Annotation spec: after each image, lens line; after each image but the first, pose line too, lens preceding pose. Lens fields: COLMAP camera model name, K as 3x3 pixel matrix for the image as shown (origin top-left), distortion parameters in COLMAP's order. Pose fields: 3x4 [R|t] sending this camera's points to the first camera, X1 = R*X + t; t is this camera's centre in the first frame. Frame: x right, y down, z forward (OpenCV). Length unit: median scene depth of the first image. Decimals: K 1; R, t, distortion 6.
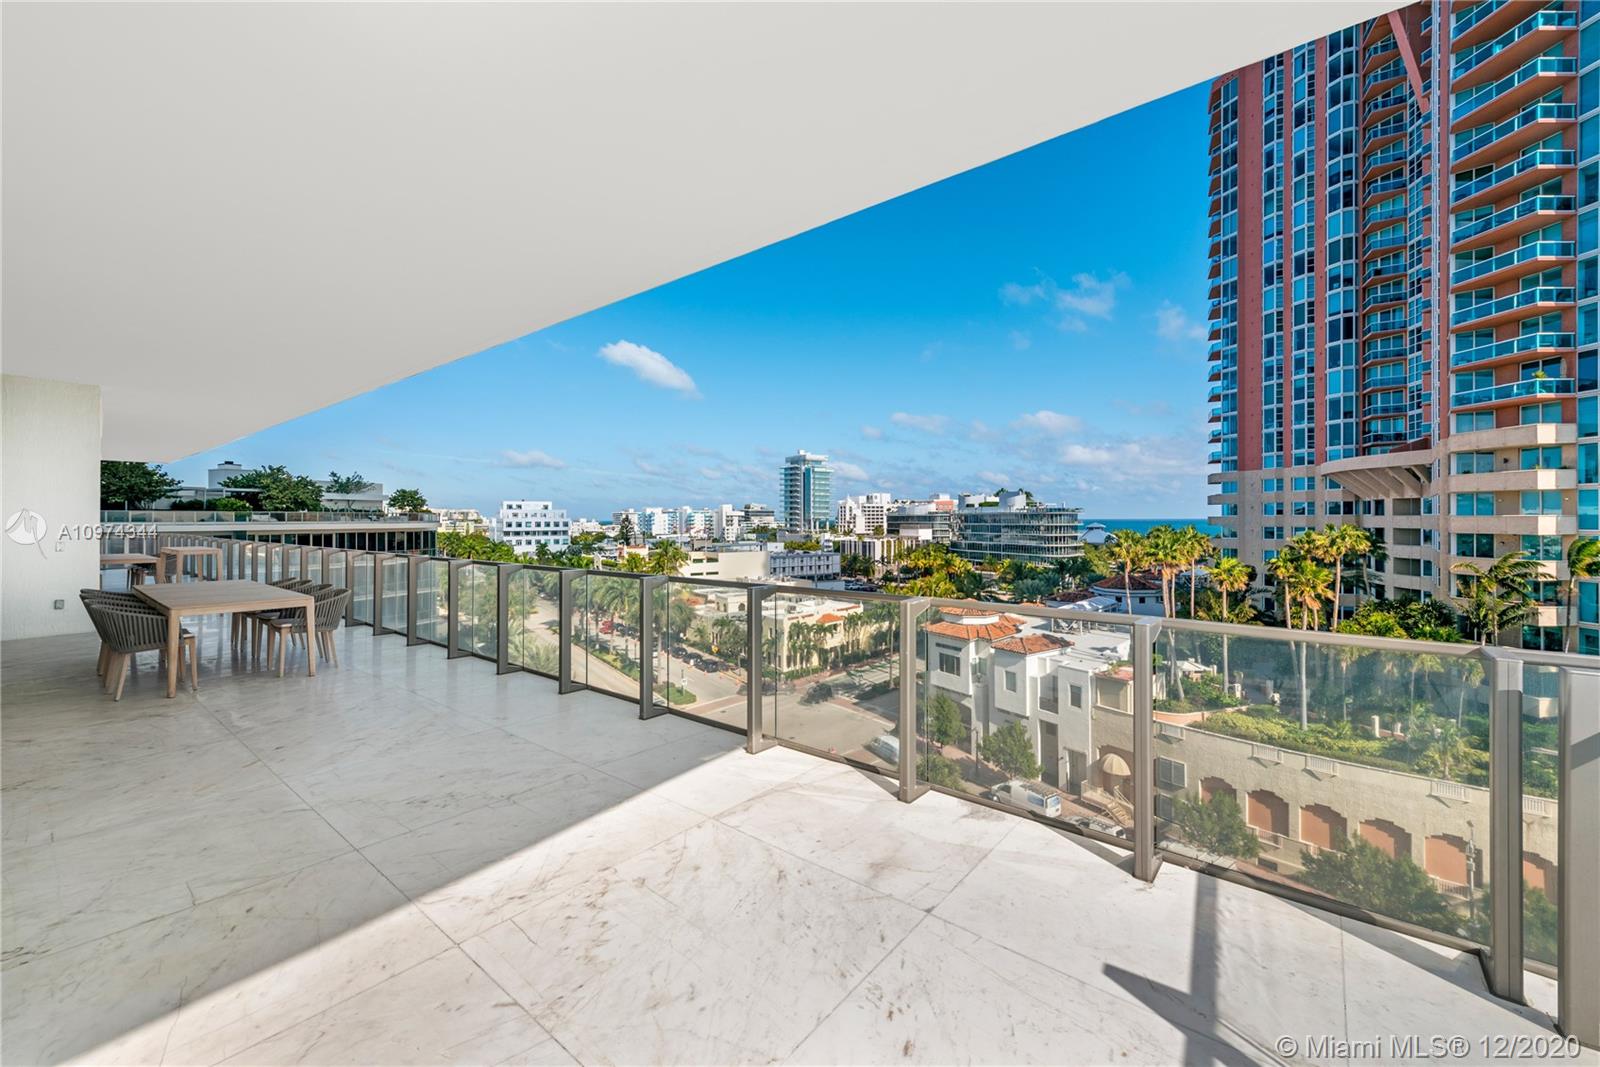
lens RADIAL K [[636.3, 0, 801.5], [0, 636.3, 518.8], [0, 0, 1]] dist [0.012888, -0.003004]
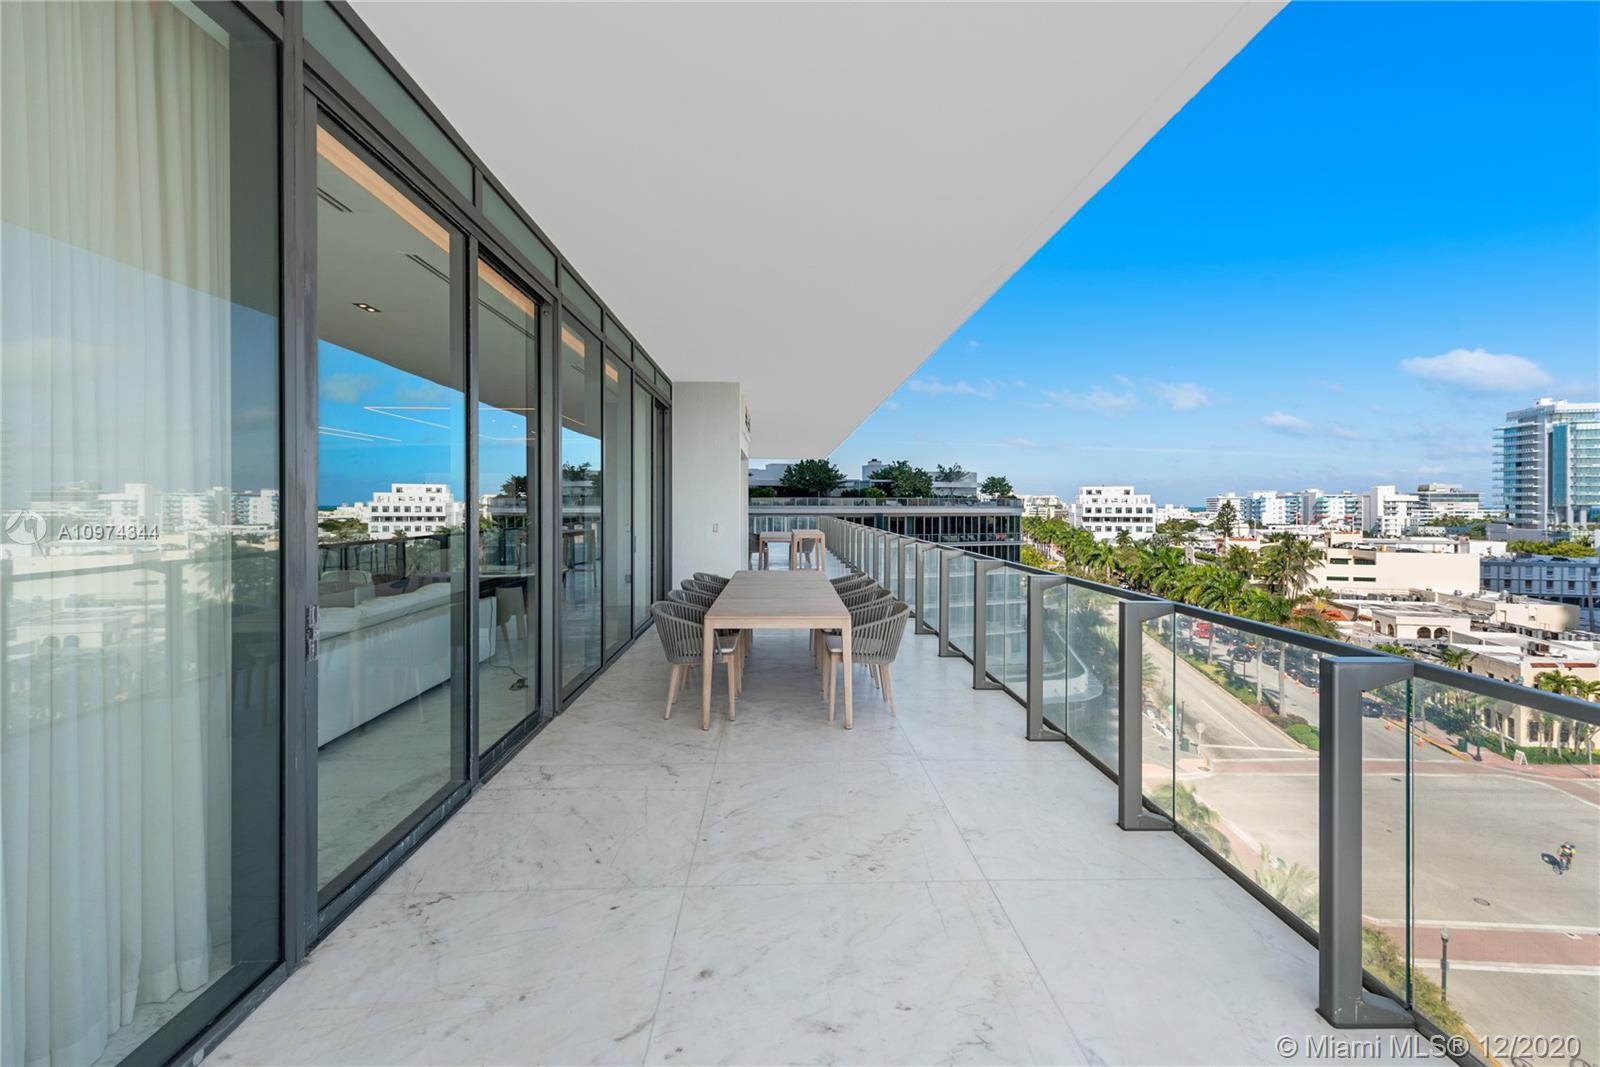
lens RADIAL K [[636.3, 0, 800.4], [0, 636.3, 501.7], [0, 0, 1]] dist [0.012888, -0.003004]
pose [[0.657715, 0.000198, -0.753267, -0.020890], [-0.003371, 0.999991, -0.002680, 0.000000], [0.753259, 0.004302, 0.657710, 0.038203]]
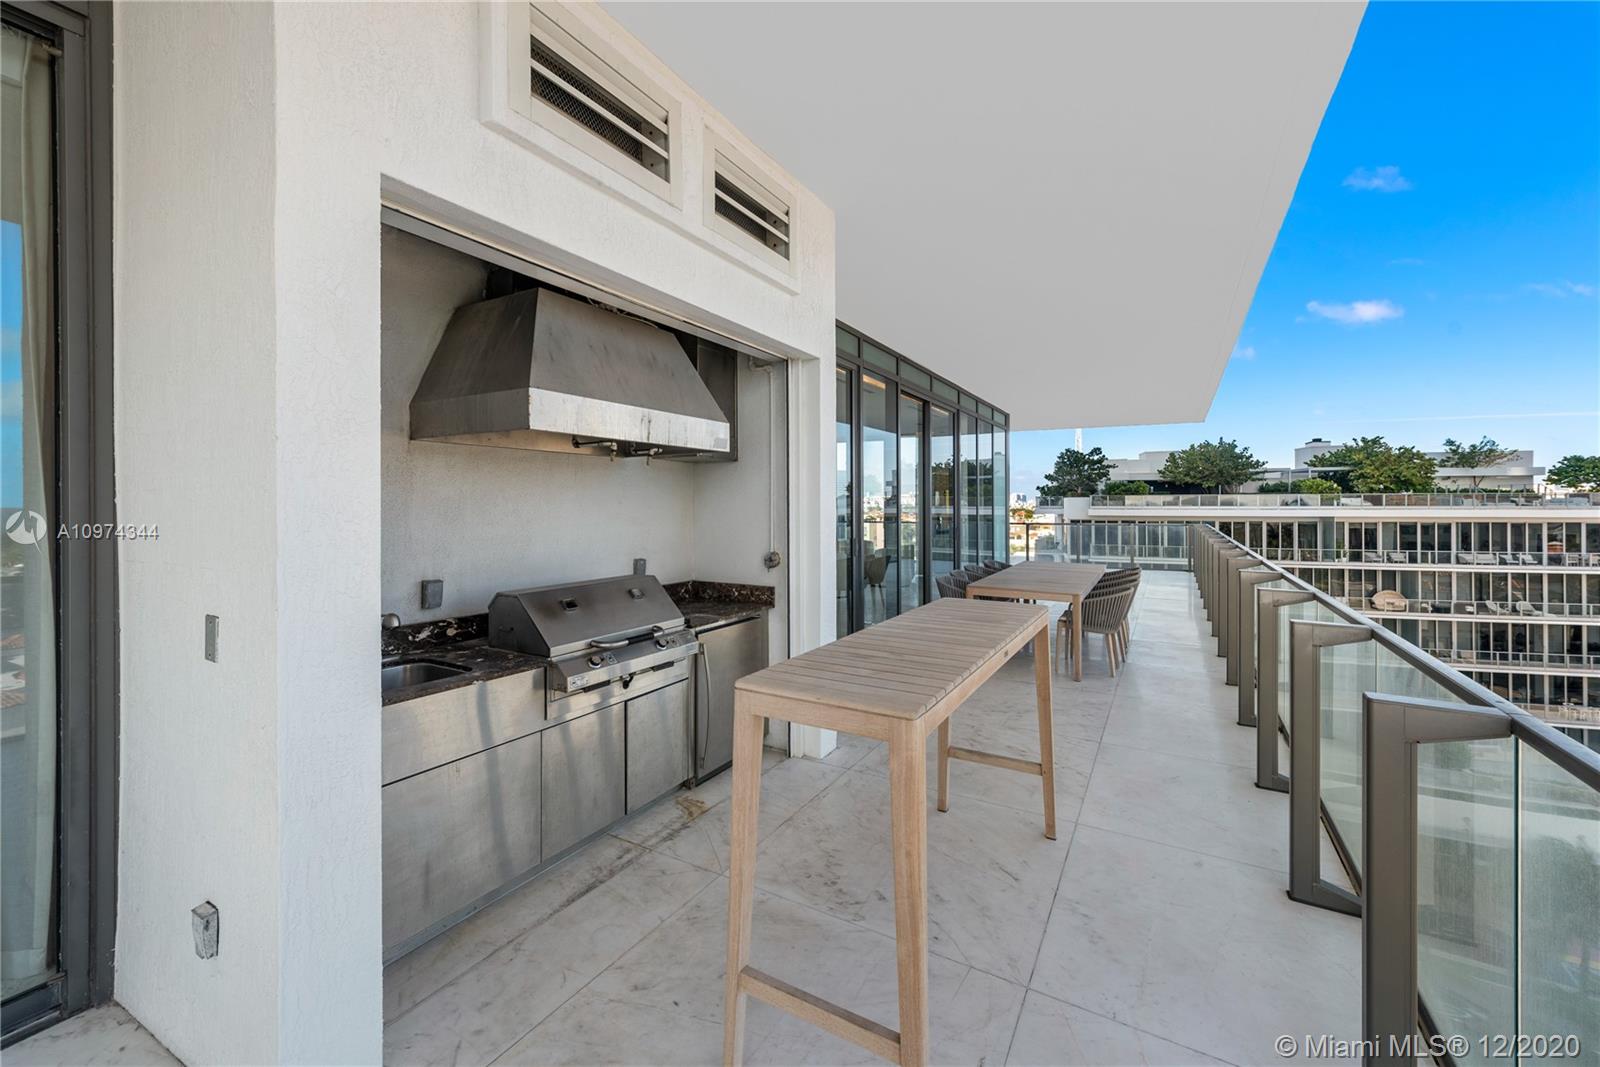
lens RADIAL K [[636.3, 0, 805.2], [0, 636.3, 497.1], [0, 0, 1]] dist [0.012888, -0.003004]
pose [[0.157324, -0.008459, -0.987511, -0.100109], [0.002276, 0.999964, -0.008203, -0.001314], [0.987544, -0.000957, 0.157337, 0.126482]]
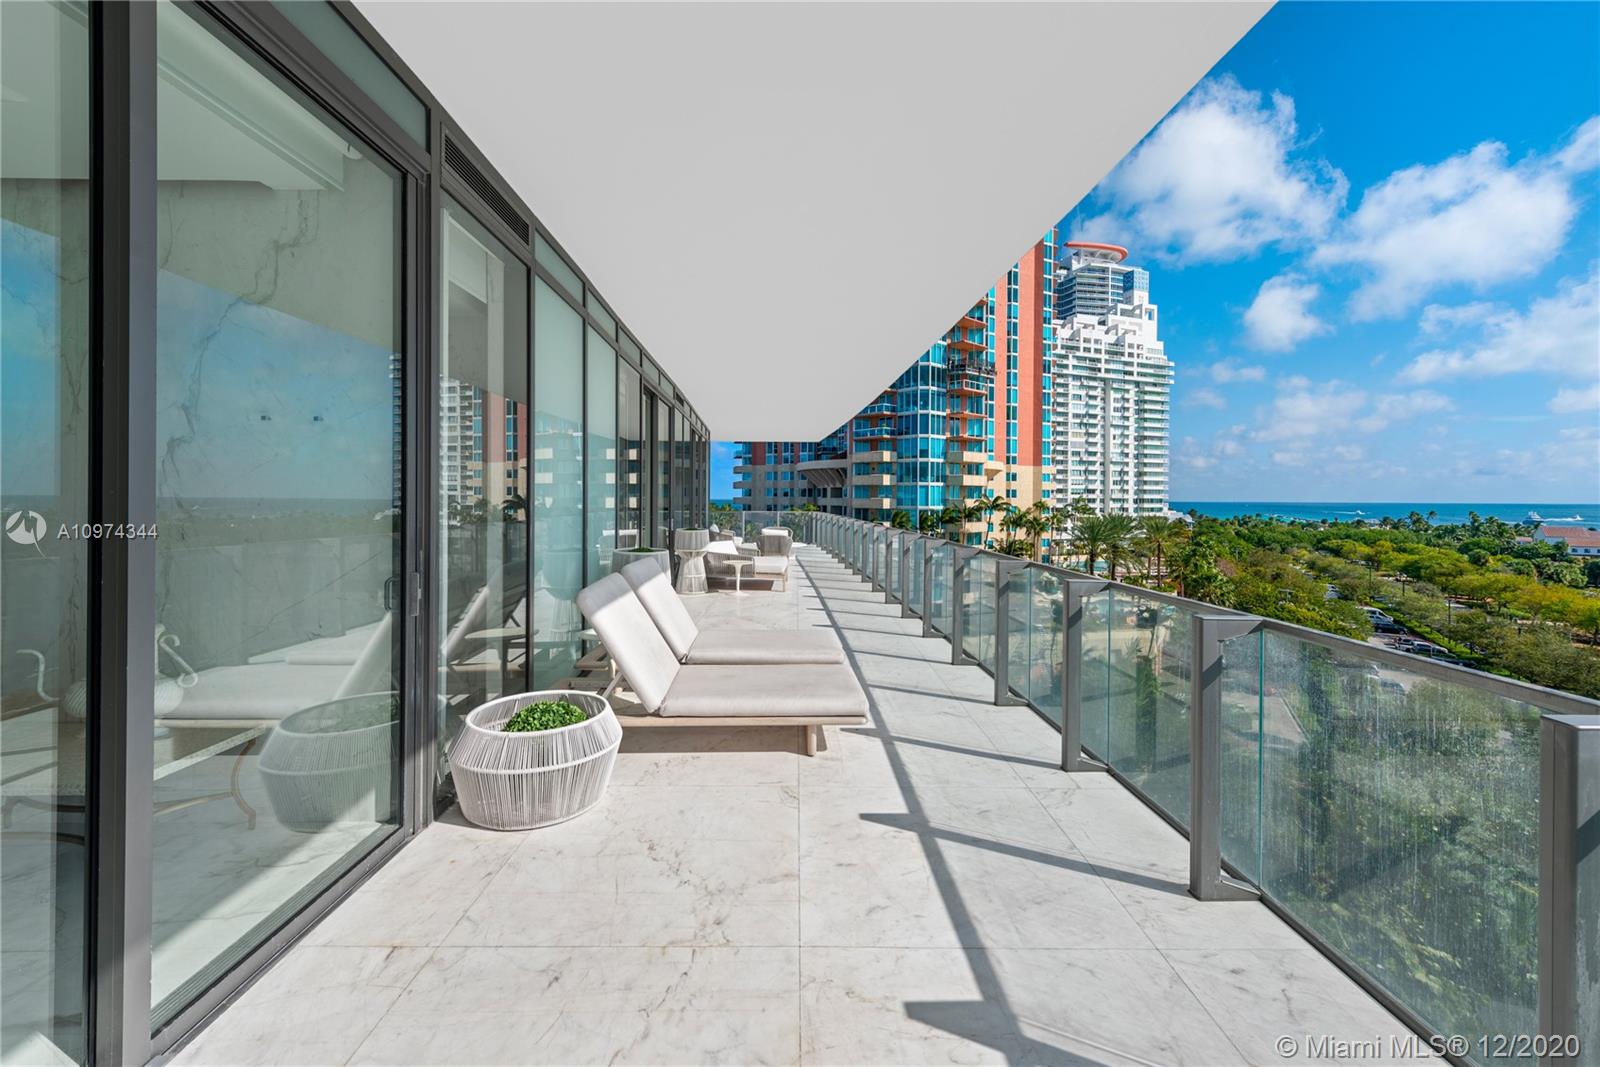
lens RADIAL K [[636.3, 0, 807.5], [0, 636.3, 500.7], [0, 0, 1]] dist [0.012888, -0.003004]
pose [[0.766834, 0.005058, 0.641825, -0.137718], [-0.008119, 0.999965, 0.001820, 0.000009], [-0.641794, -0.006607, 0.766849, -0.172442]]
